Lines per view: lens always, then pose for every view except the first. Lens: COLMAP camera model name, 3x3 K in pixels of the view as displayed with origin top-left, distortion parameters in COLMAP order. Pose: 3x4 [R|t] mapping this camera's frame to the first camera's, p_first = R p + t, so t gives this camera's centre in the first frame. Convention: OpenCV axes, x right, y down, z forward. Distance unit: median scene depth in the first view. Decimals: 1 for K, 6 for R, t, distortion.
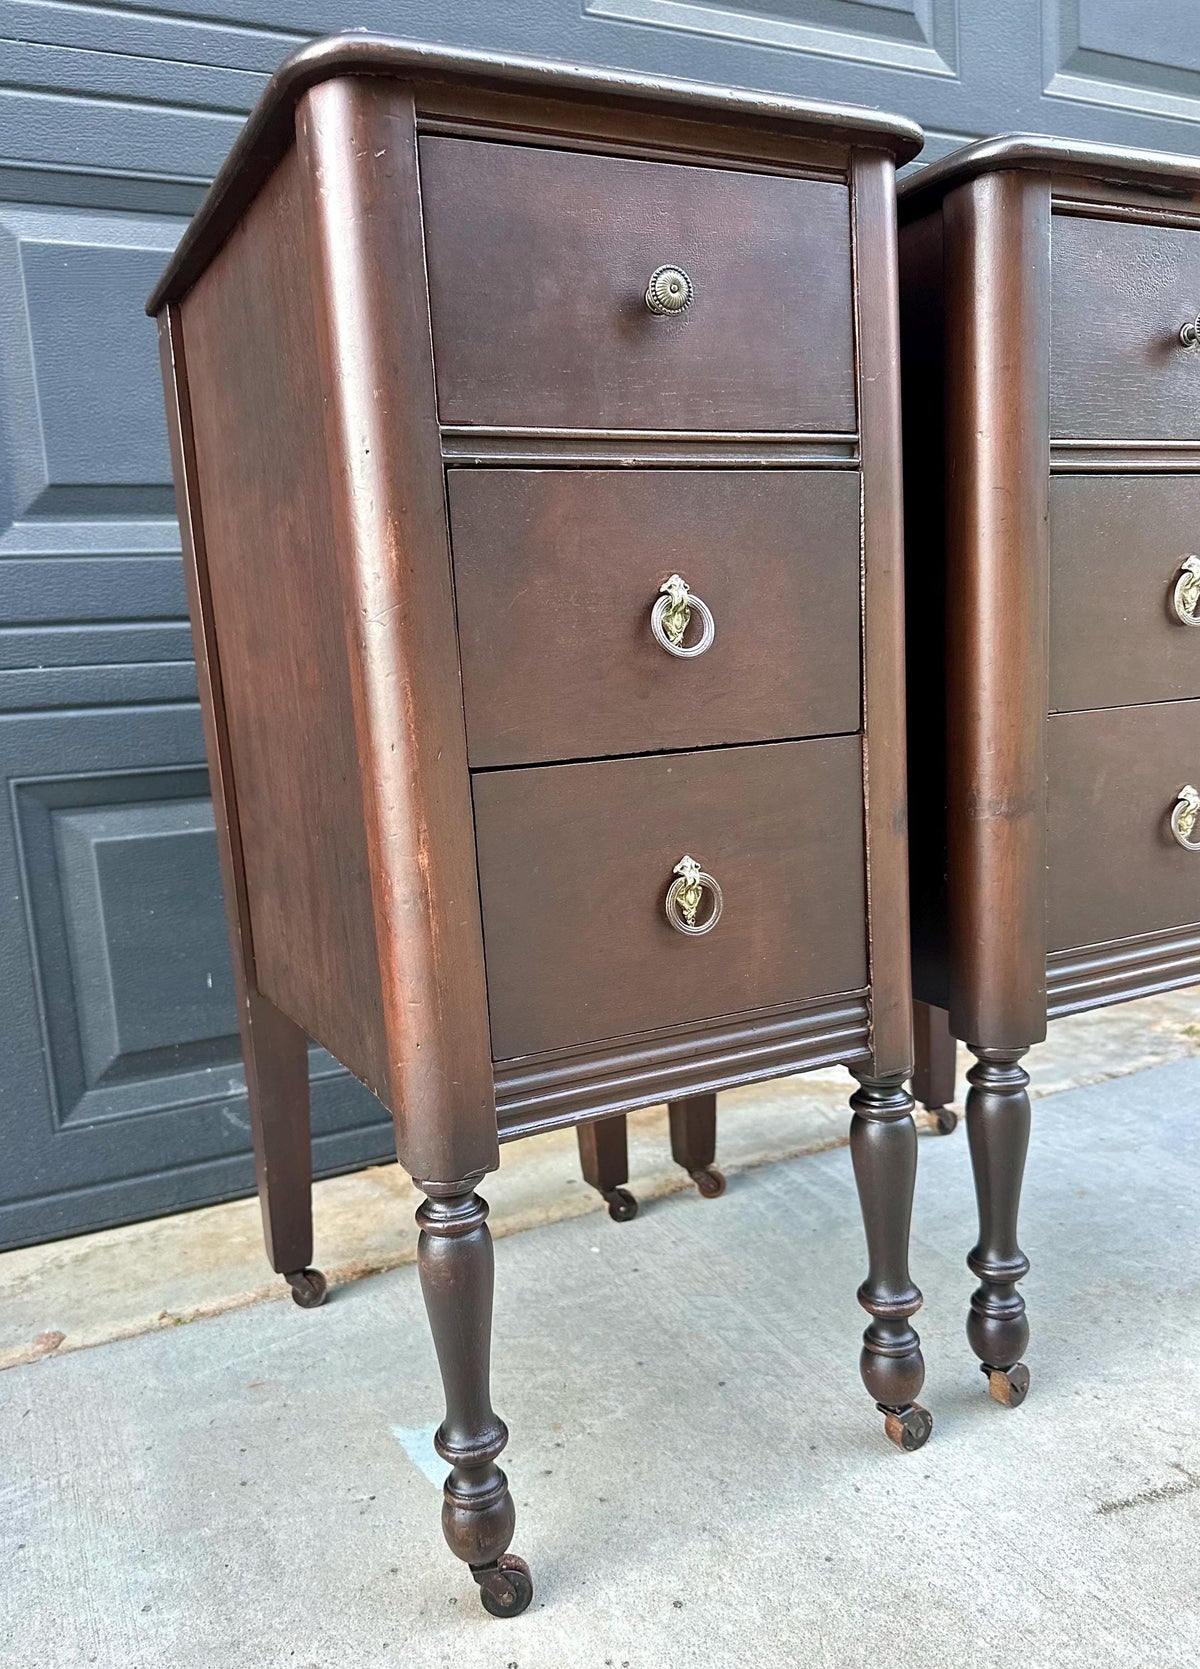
lens RADIAL K [[1294.2, 0, 586.4], [0, 1294.2, 838.1], [0, 0, 1]] dist [-0.006695, -0.022394]
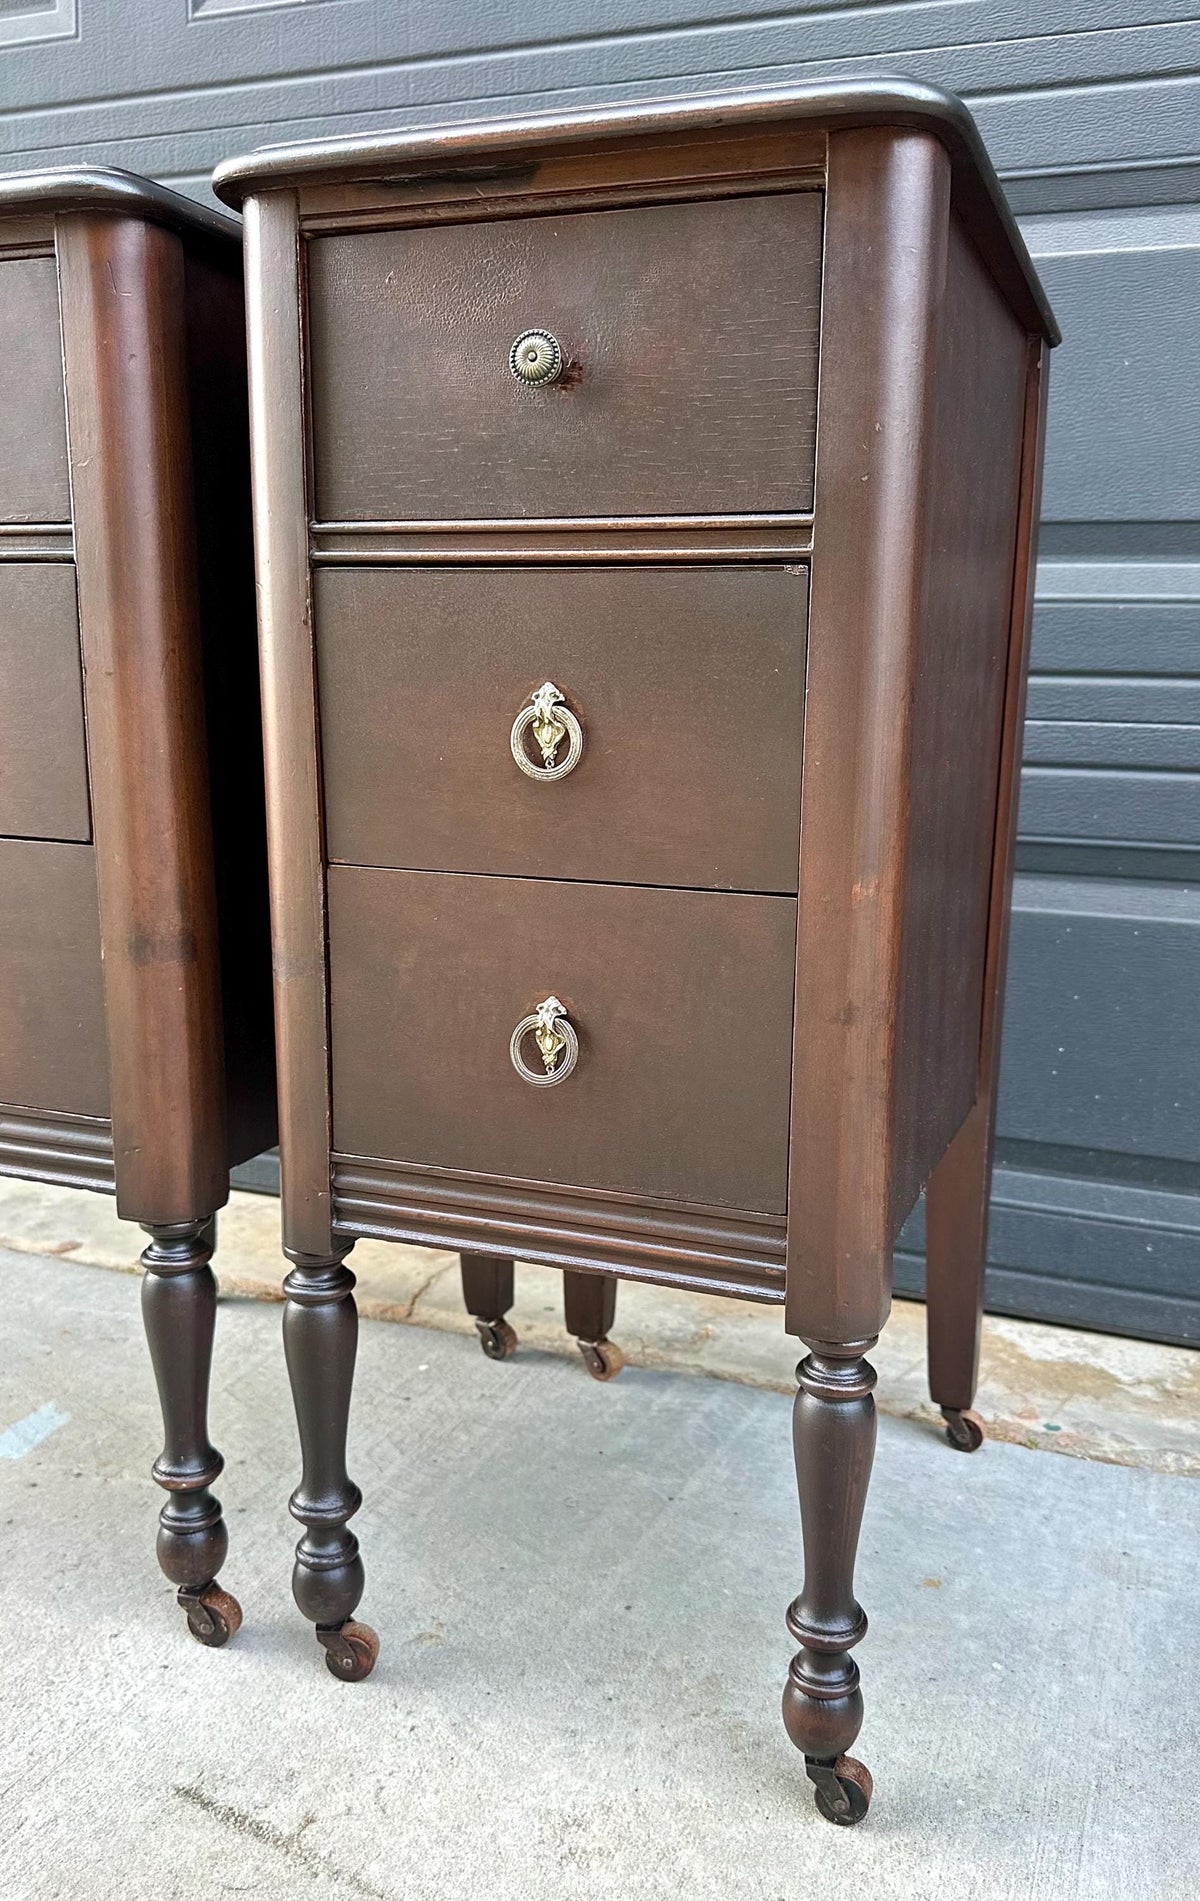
lens RADIAL K [[1437.1, 0, 634.1], [0, 1437.1, 957.5], [0, 0, 1]] dist [0.009629, -0.007665]
pose [[0.707051, 0.205122, -0.676760, 0.732063], [-0.181901, 0.977560, 0.106250, -0.109960], [0.683367, 0.047979, 0.728497, 0.308117]]
